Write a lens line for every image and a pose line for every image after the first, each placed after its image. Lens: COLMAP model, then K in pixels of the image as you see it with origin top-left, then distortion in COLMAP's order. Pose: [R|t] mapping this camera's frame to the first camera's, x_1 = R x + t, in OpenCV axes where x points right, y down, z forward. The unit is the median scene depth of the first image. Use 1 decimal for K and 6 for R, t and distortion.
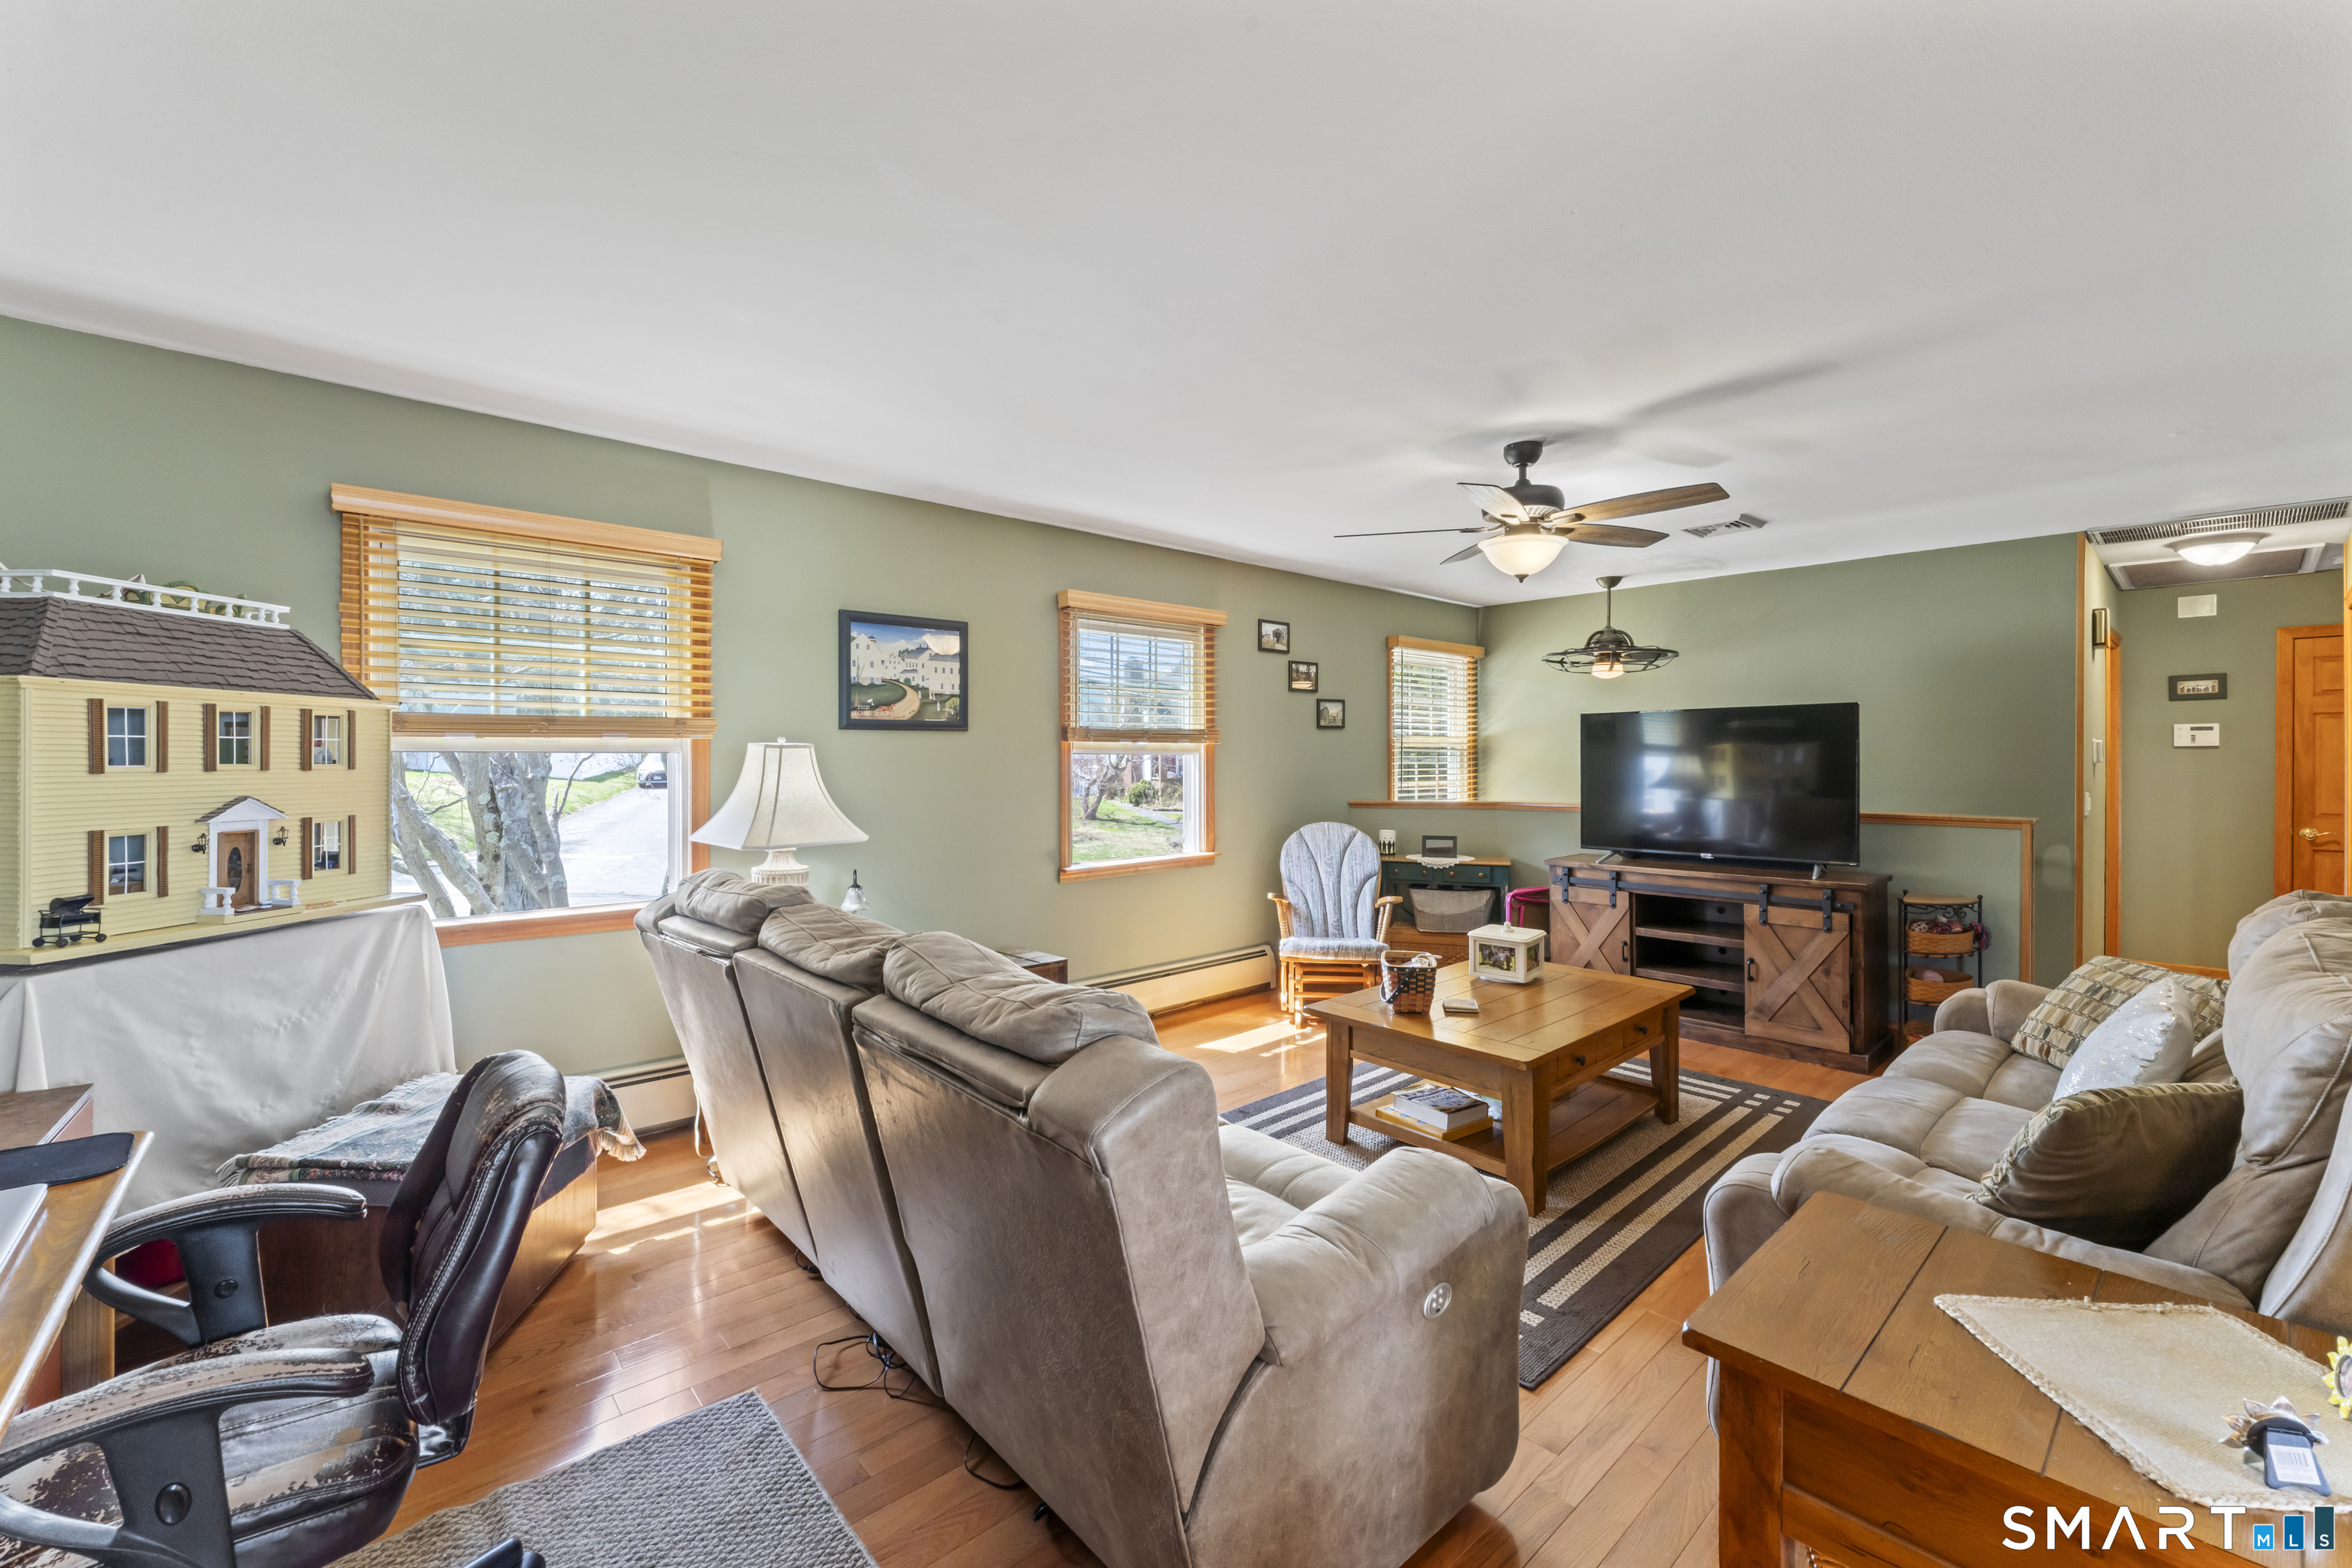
lens RADIAL K [[957.9, 0, 1142.8], [0, 957.9, 768.5], [0, 0, 1]] dist [-0.004134, 0.000341]
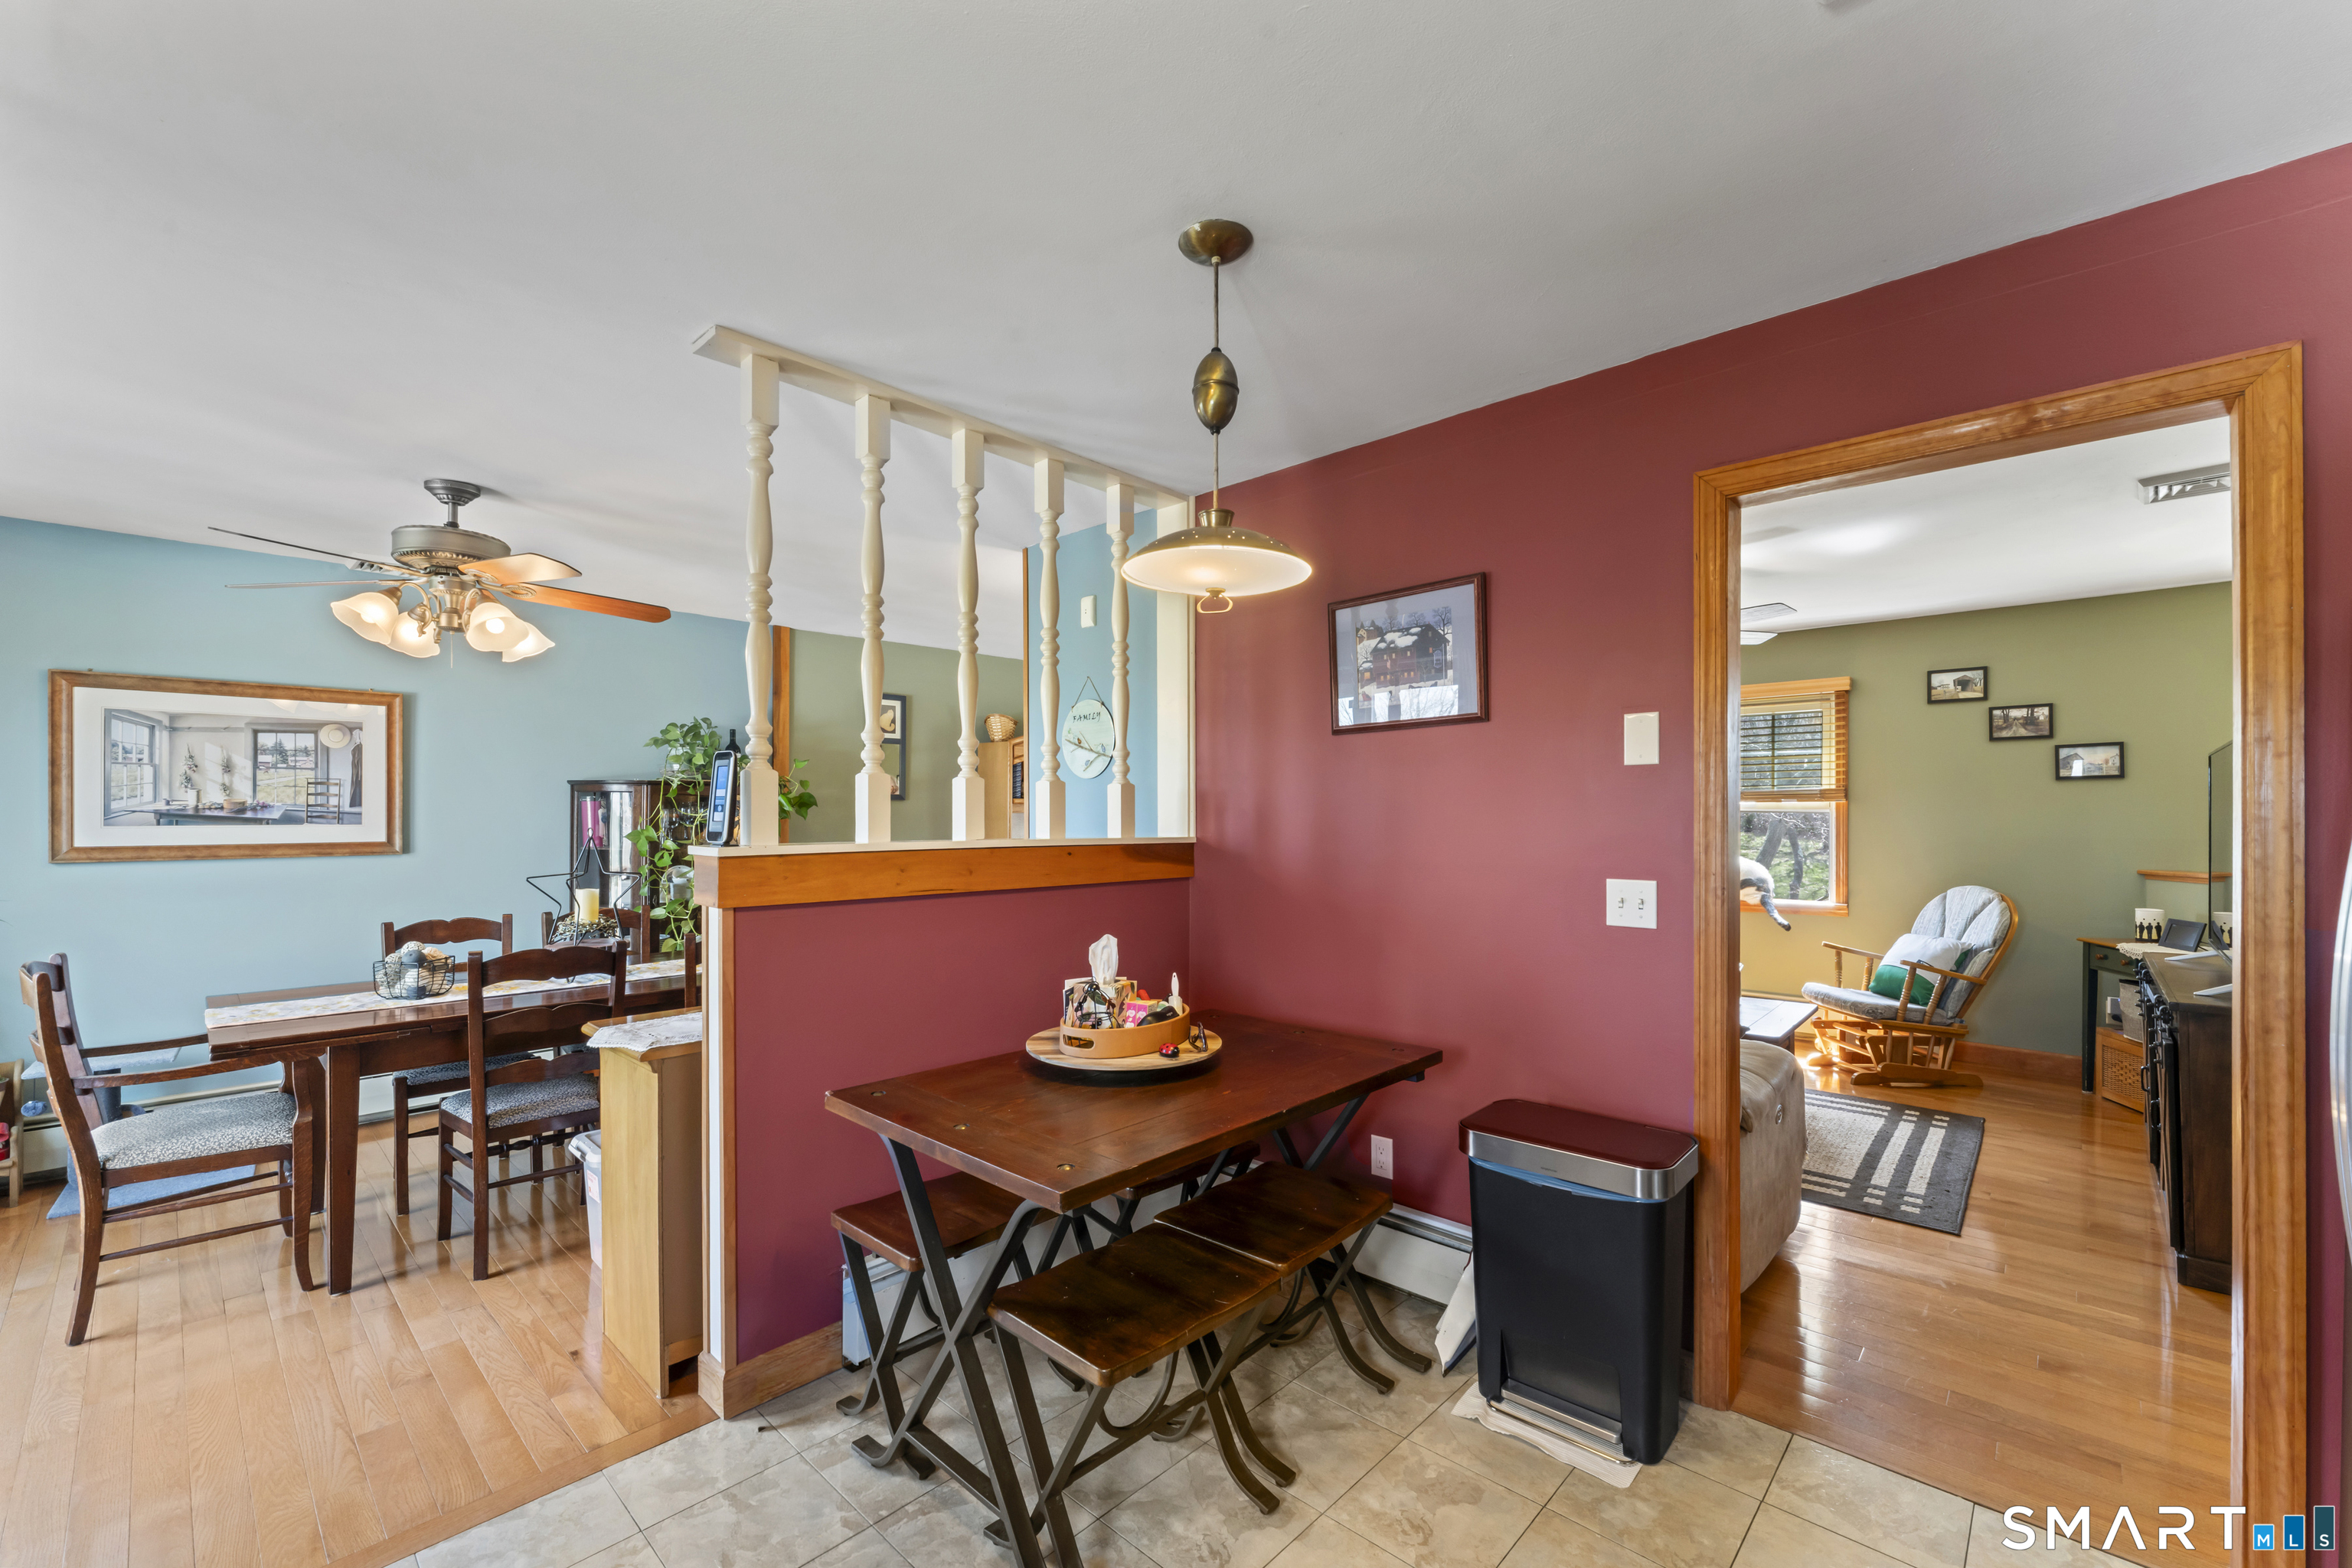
lens RADIAL K [[957.9, 0, 1186.0], [0, 957.9, 774.6], [0, 0, 1]] dist [-0.004134, 0.000341]
pose [[0.110198, -0.039895, -0.993109, 1.335799], [-0.007844, 0.999128, -0.041008, -0.008867], [0.993879, 0.012309, 0.109789, 0.203293]]
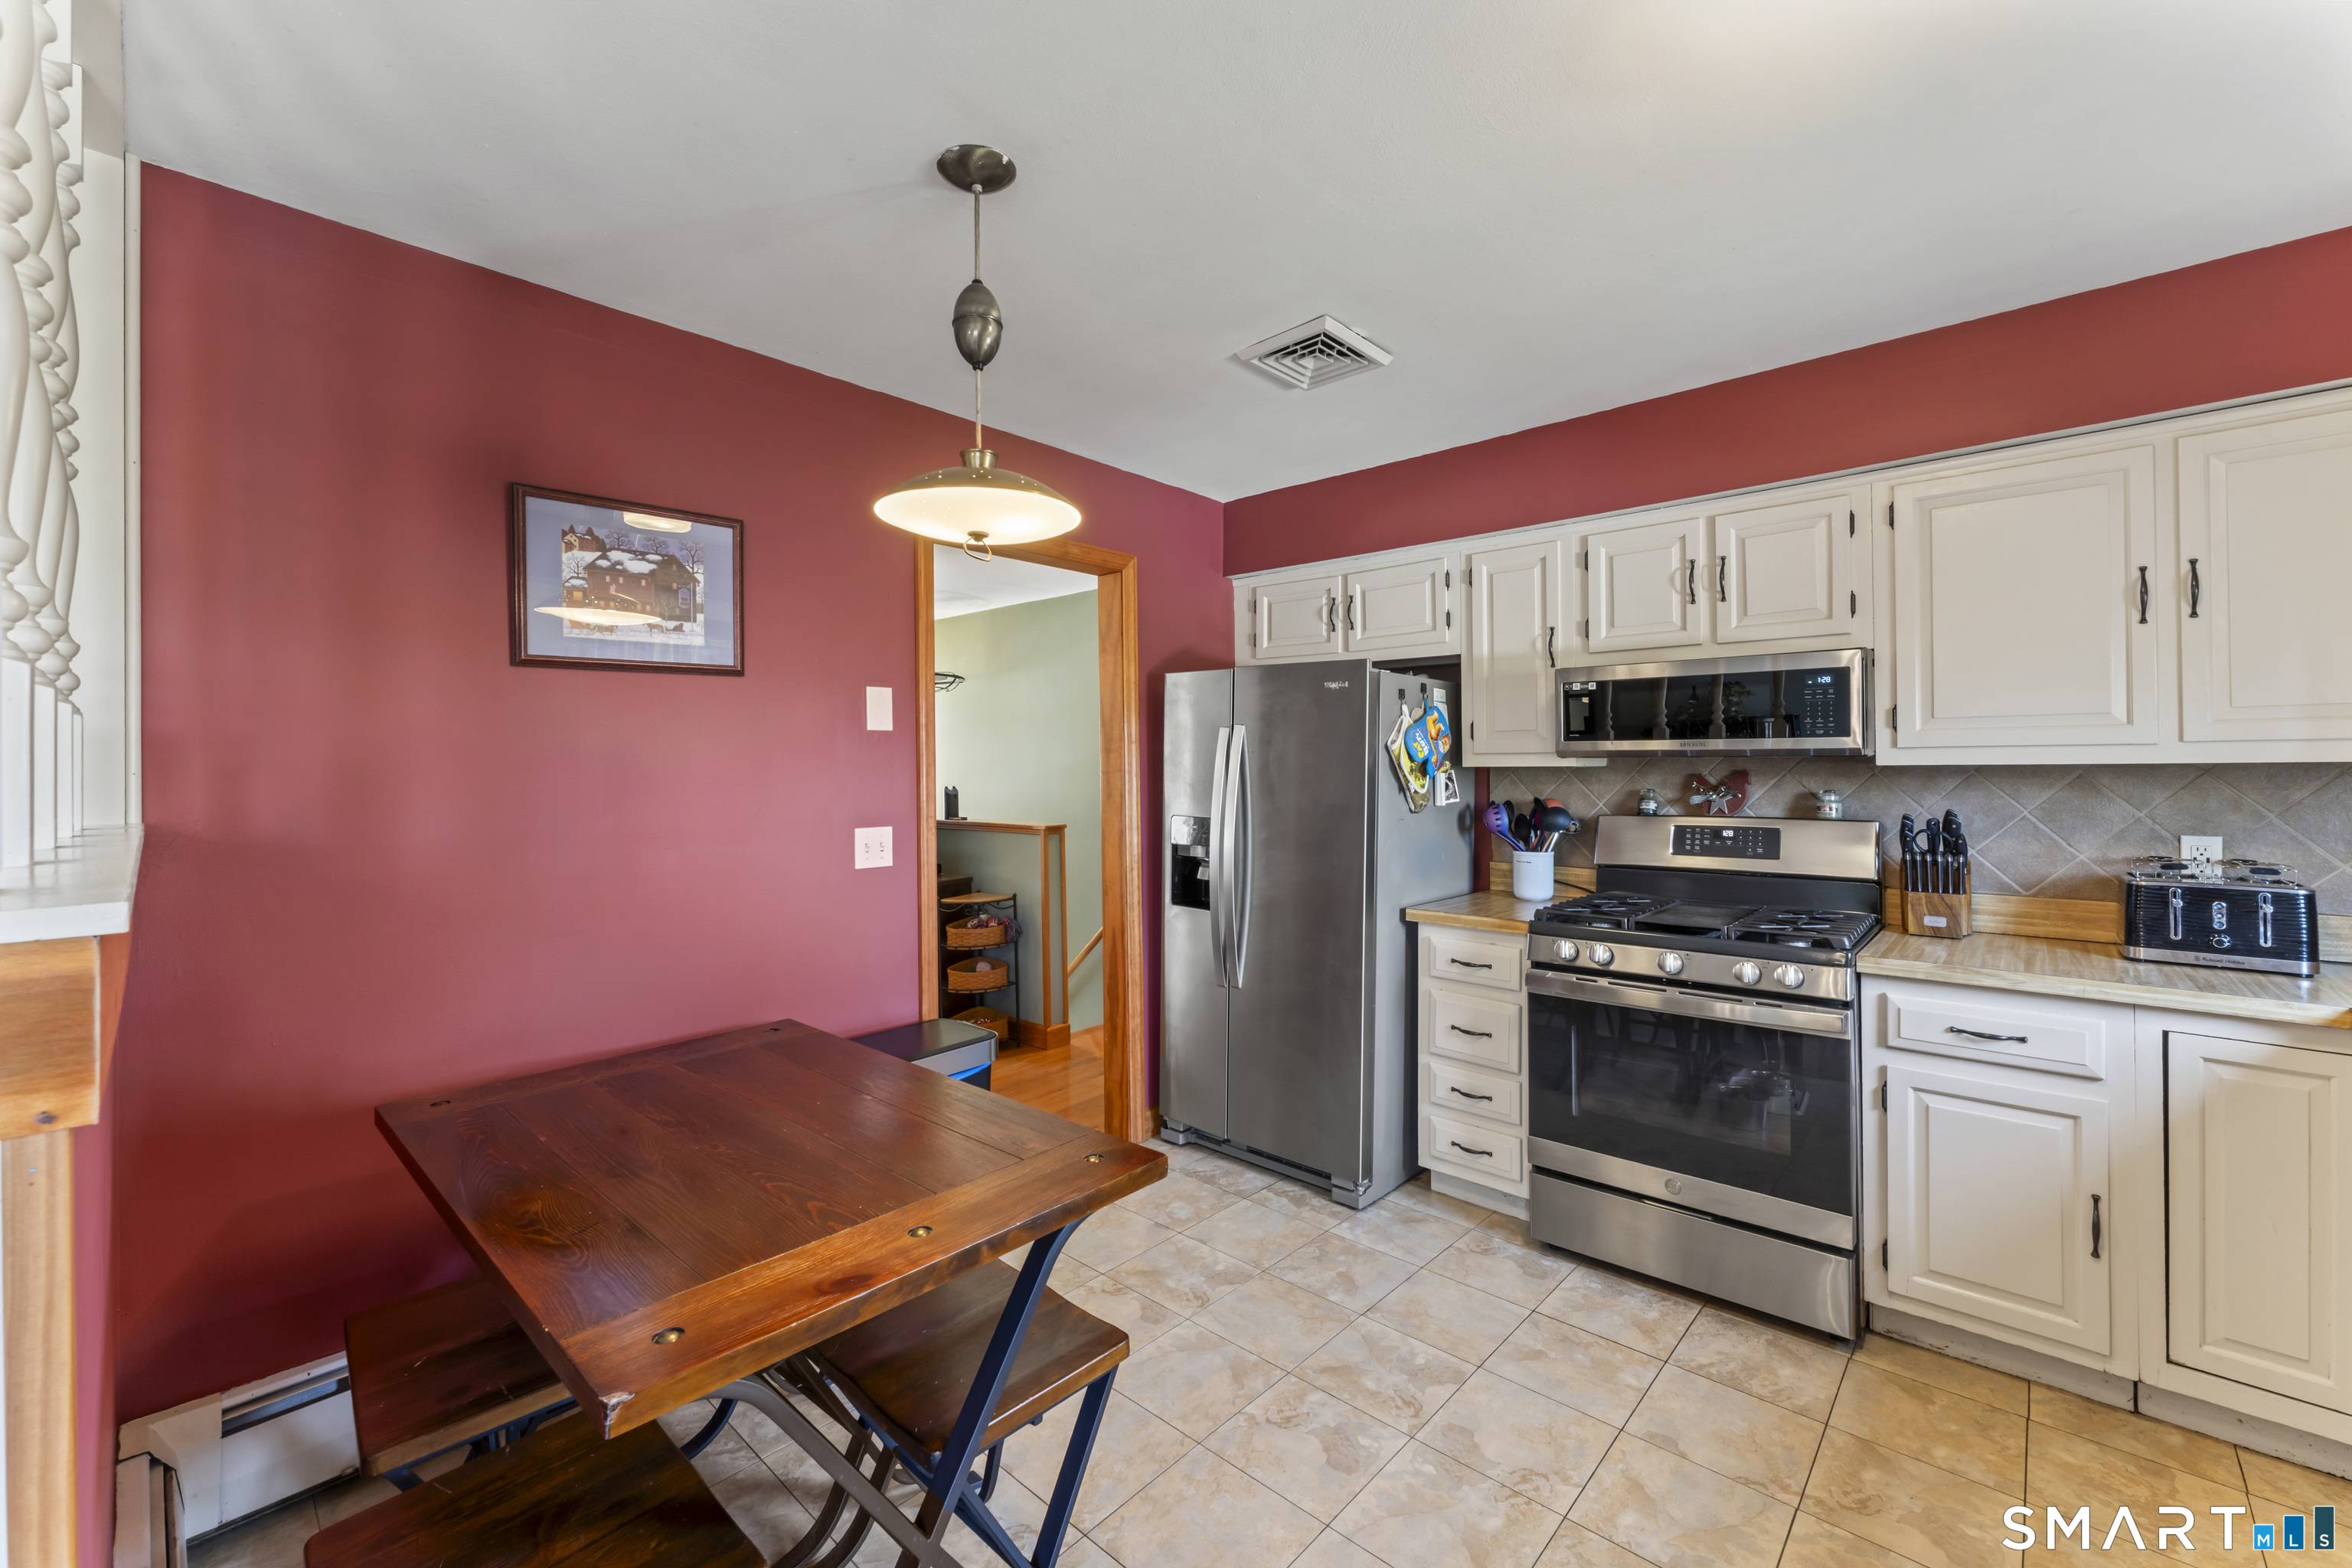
lens RADIAL K [[957.9, 0, 1164.4], [0, 957.9, 756.1], [0, 0, 1]] dist [-0.004134, 0.000341]
pose [[0.994532, -0.004888, 0.104321, 0.947192], [0.007191, 0.999738, -0.021718, -0.006102], [-0.104188, 0.022350, 0.994306, -0.146859]]
